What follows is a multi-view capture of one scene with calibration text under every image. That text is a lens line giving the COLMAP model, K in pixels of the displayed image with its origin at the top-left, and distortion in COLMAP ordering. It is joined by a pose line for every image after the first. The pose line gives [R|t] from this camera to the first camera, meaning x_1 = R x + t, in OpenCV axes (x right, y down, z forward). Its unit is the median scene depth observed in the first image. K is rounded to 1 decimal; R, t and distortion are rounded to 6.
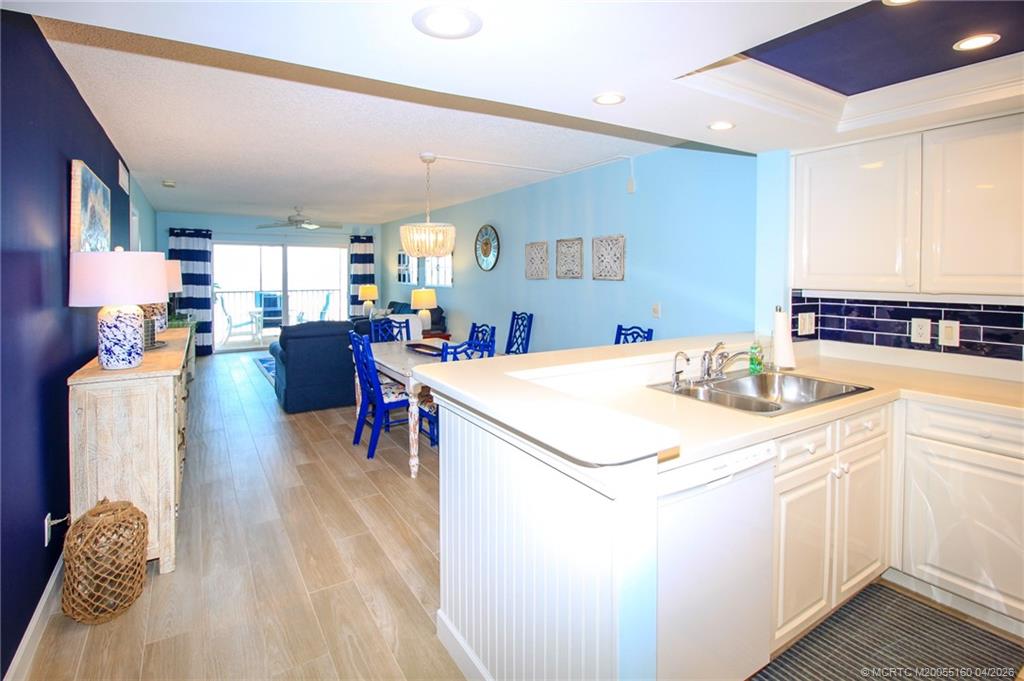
lens RADIAL K [[556.9, 0, 523.4], [0, 556.9, 281.5], [0, 0, 1]] dist [-0.004626, -0.003521]
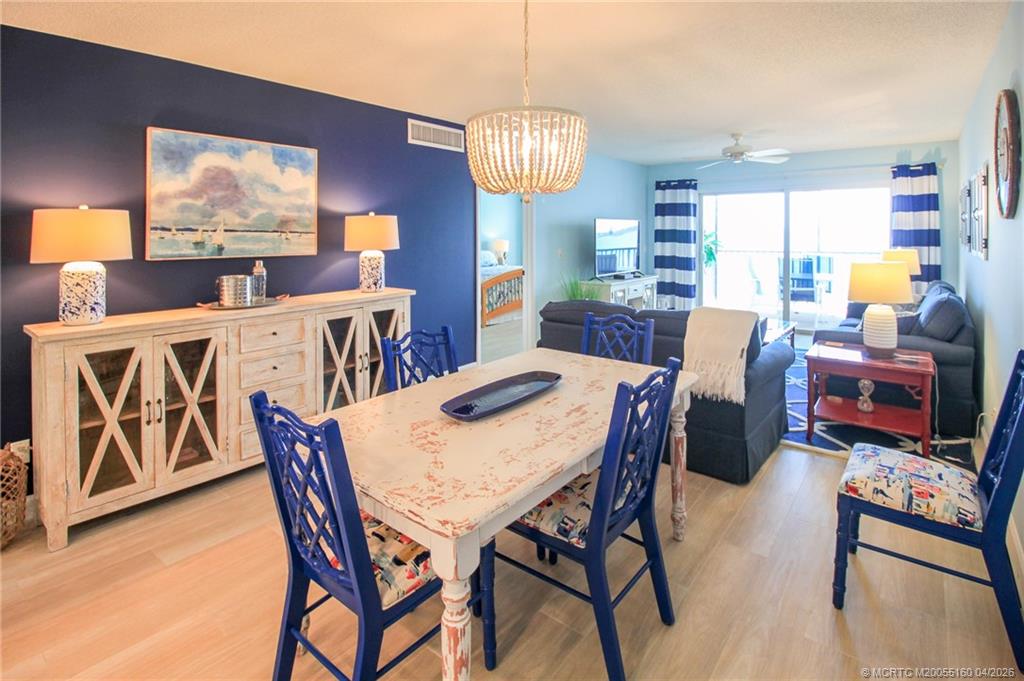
lens RADIAL K [[525.9, 0, 503.0], [0, 525.9, 230.5], [0, 0, 1]] dist [-0.000636, -0.000956]
pose [[0.282577, -0.002456, -0.959242, 0.156740], [-0.009753, 0.999938, -0.005433, -0.006502], [0.959195, 0.010891, 0.282535, 0.562446]]
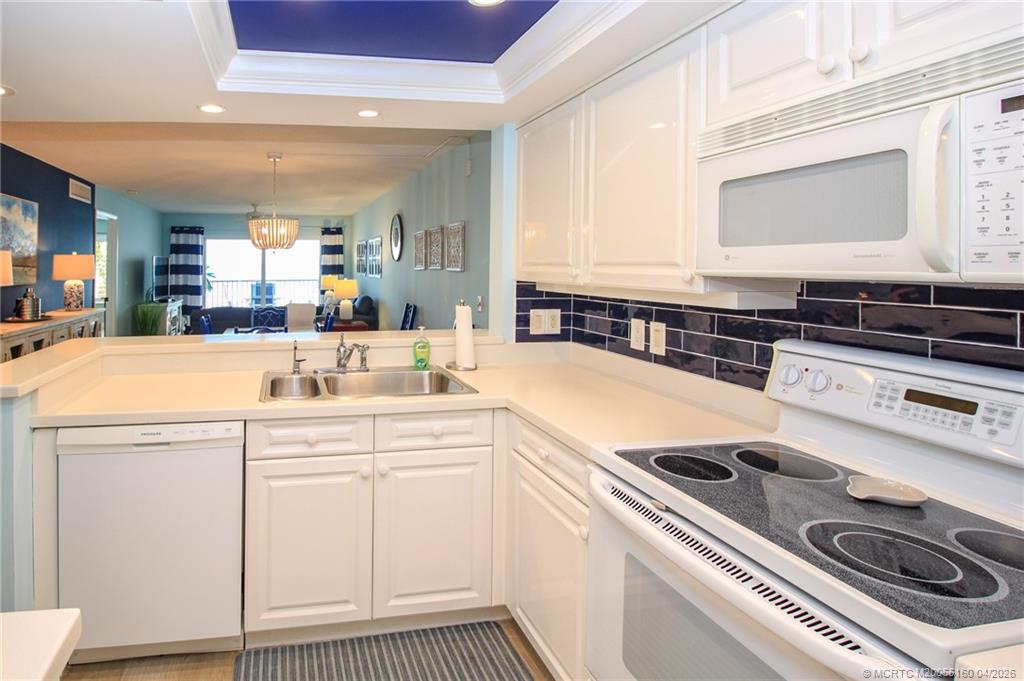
lens RADIAL K [[608.6, 0, 344.7], [0, 608.6, 247.4], [0, 0, 1]] dist [-0.004718, -0.001510]
pose [[0.892417, -0.015239, -0.450955, 0.313393], [-0.003402, 0.999174, -0.040497, 0.000137], [0.451200, 0.037675, 0.891627, 0.009318]]
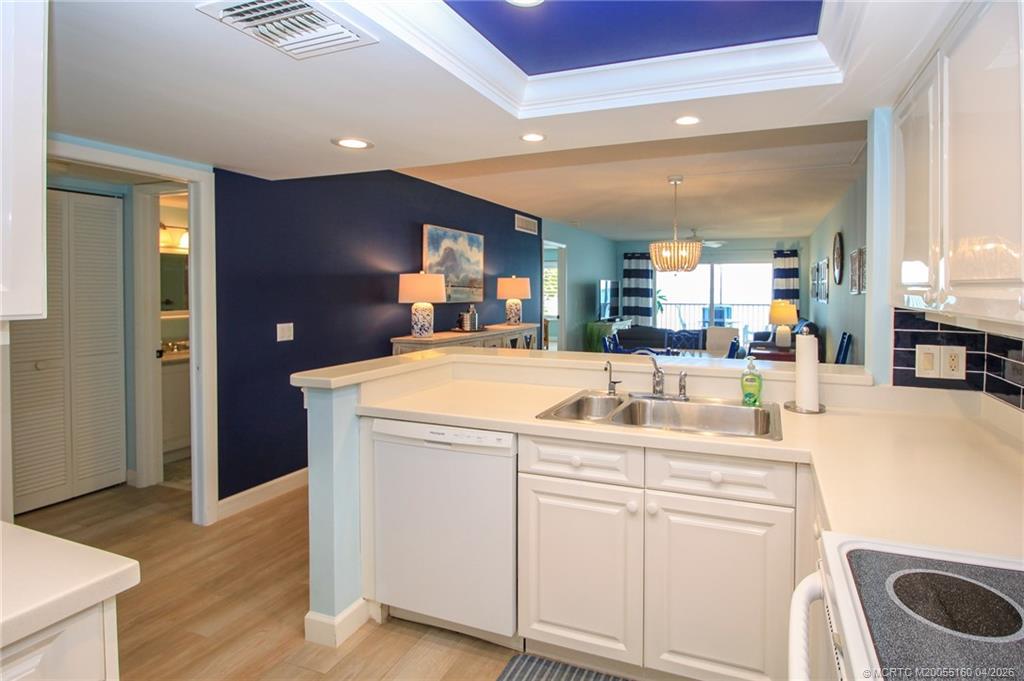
lens RADIAL K [[556.9, 0, 523.4], [0, 556.9, 281.5], [0, 0, 1]] dist [-0.004626, -0.003521]
pose [[0.533240, -0.007956, -0.845927, 0.382903], [-0.017161, 0.999648, -0.020219, 0.001471], [0.845790, 0.025298, 0.532916, 0.116827]]
